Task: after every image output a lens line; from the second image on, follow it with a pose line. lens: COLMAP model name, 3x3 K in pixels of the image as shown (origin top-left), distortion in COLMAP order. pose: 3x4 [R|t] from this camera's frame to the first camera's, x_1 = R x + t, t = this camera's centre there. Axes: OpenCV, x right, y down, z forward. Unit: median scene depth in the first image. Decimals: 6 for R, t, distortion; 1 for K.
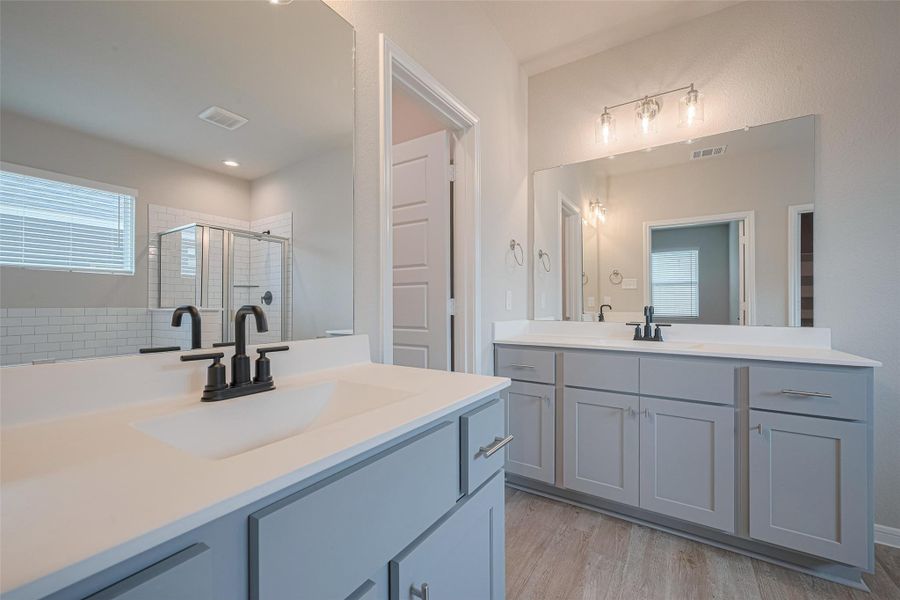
lens RADIAL K [[351.9, 0, 445.4], [0, 351.9, 302.2], [0, 0, 1]] dist [0.000821, 0.000062]
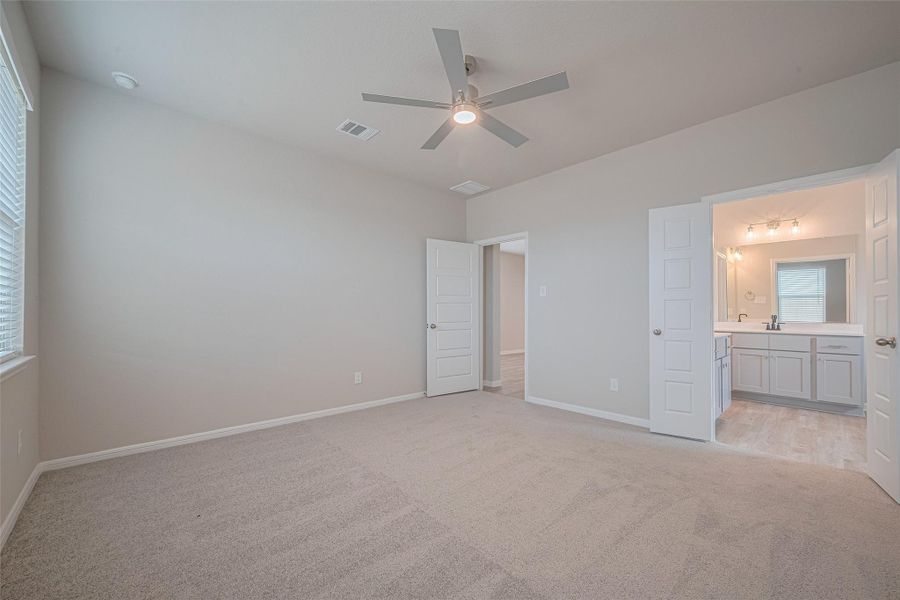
lens RADIAL K [[351.9, 0, 457.5], [0, 351.9, 308.7], [0, 0, 1]] dist [0.000821, 0.000062]
pose [[0.976822, -0.001307, -0.214049, -1.025106], [0.000041, 0.999982, -0.005916, -0.017476], [0.214053, 0.005770, 0.976805, -1.828845]]
